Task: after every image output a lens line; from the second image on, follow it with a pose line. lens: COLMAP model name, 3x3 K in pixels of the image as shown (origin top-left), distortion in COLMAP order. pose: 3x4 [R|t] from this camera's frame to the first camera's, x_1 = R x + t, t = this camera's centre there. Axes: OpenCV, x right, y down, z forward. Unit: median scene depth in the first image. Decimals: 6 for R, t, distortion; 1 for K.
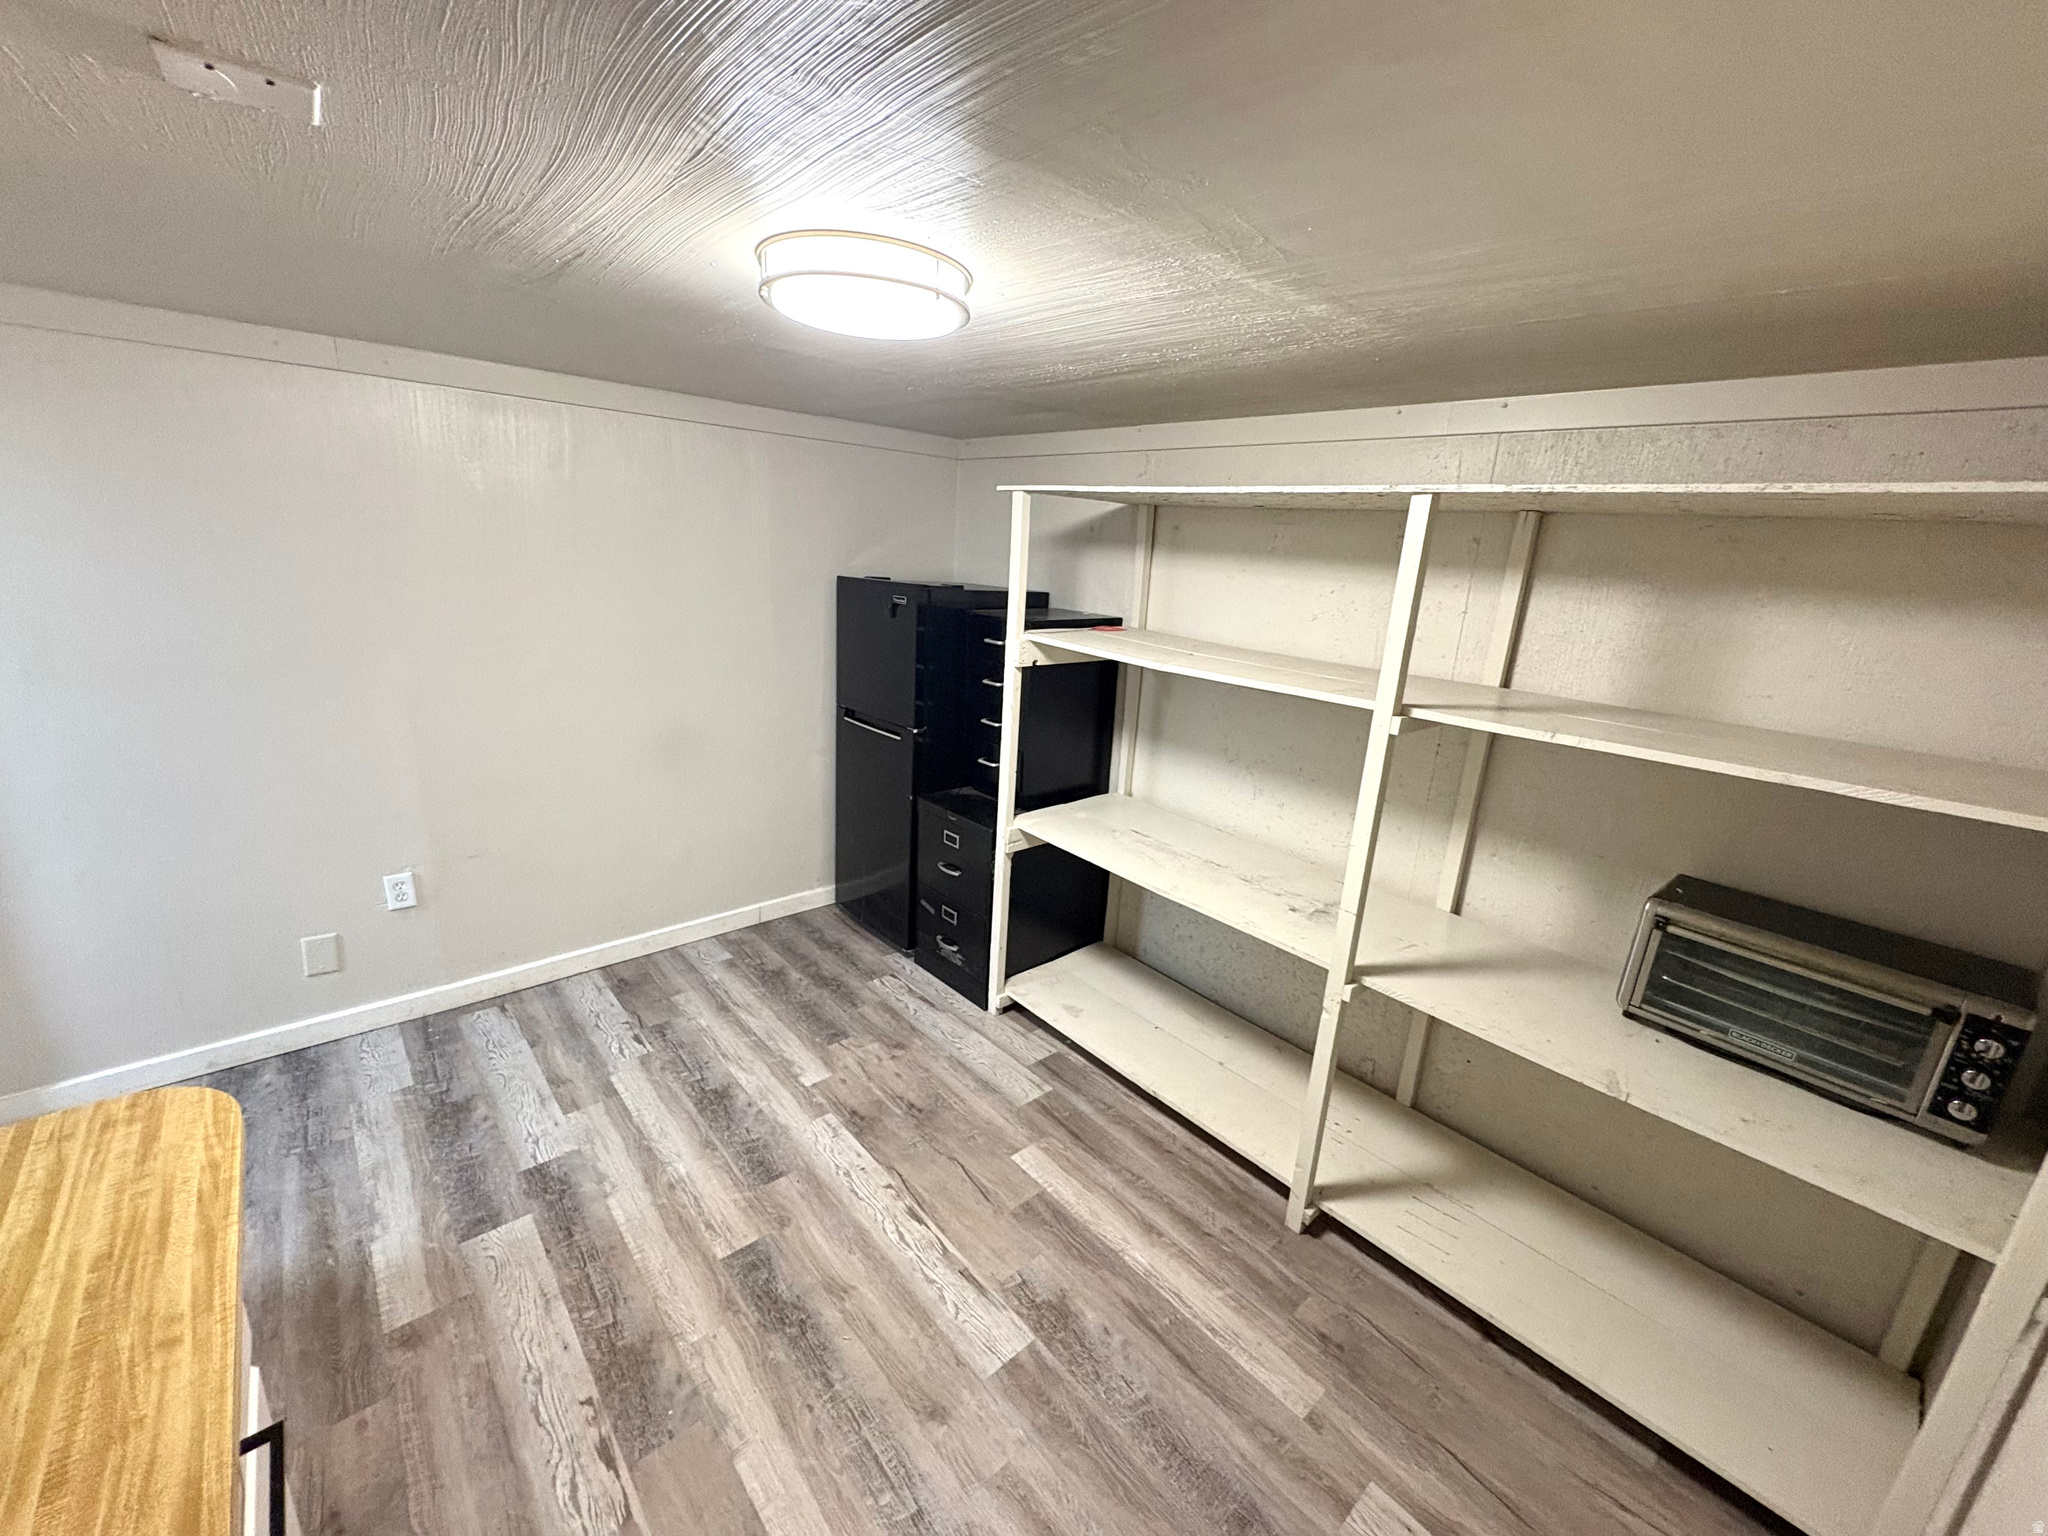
lens RADIAL K [[816.4, 0, 1021.6], [0, 816.4, 766.1], [0, 0, 1]] dist [0.002719, 0.000371]
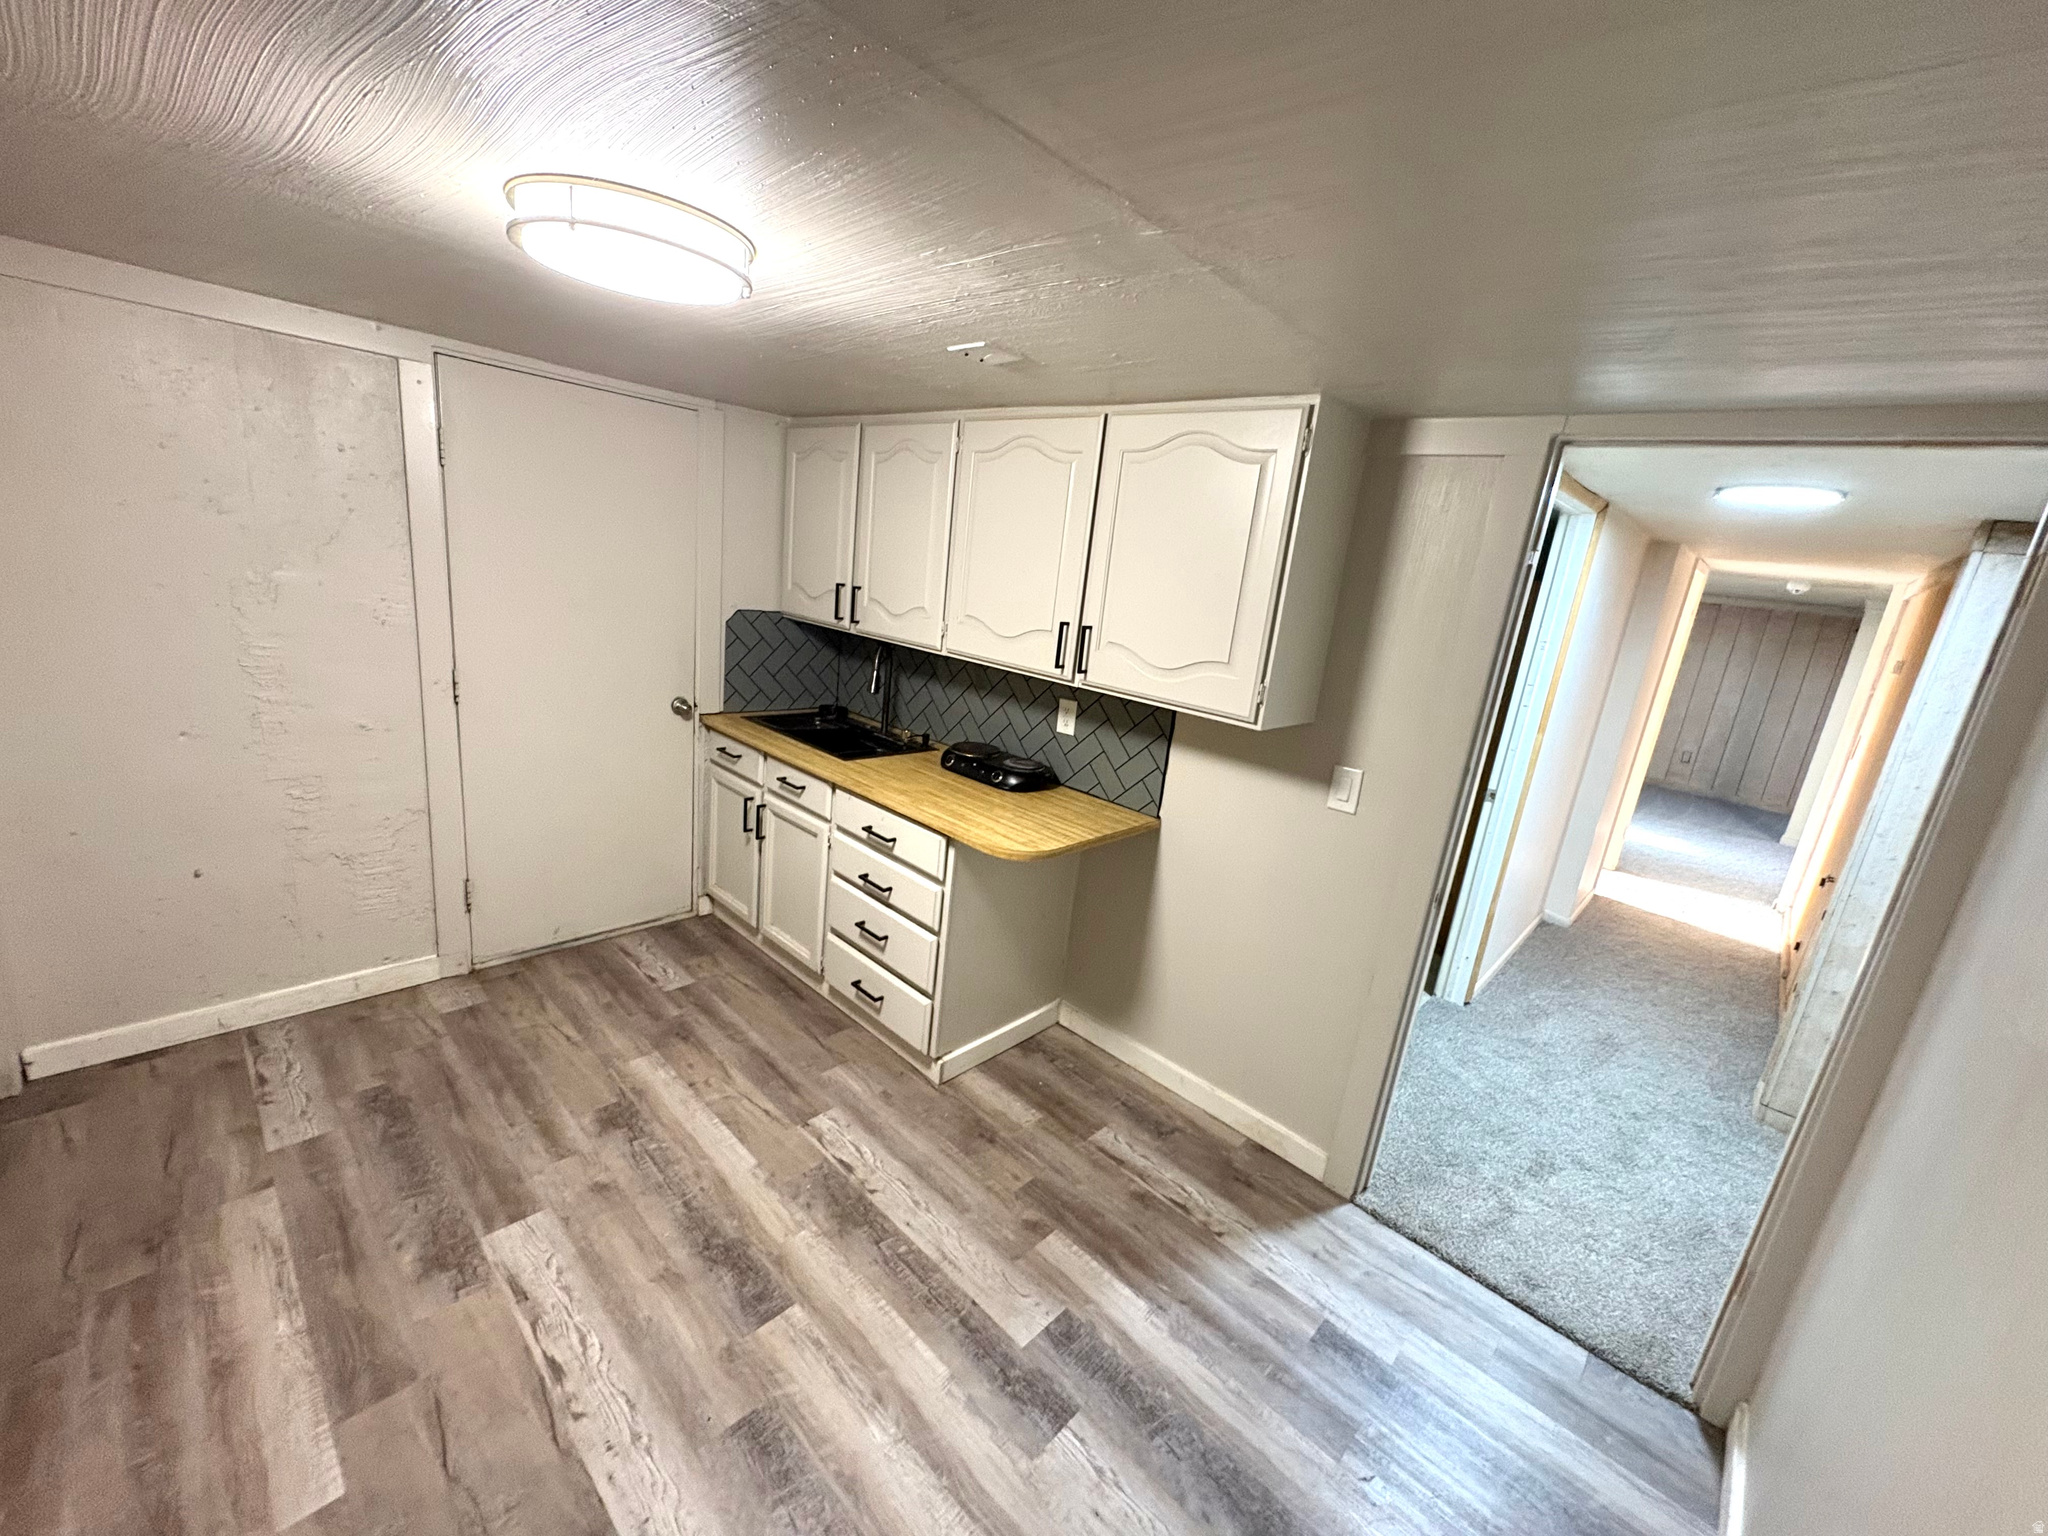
lens RADIAL K [[816.4, 0, 1027.6], [0, 816.4, 769.3], [0, 0, 1]] dist [0.002719, 0.000371]
pose [[-0.981248, -0.140534, -0.131917, -0.428432], [-0.187762, 0.851591, 0.489427, -0.446558], [0.043558, 0.505018, -0.862009, 1.545646]]
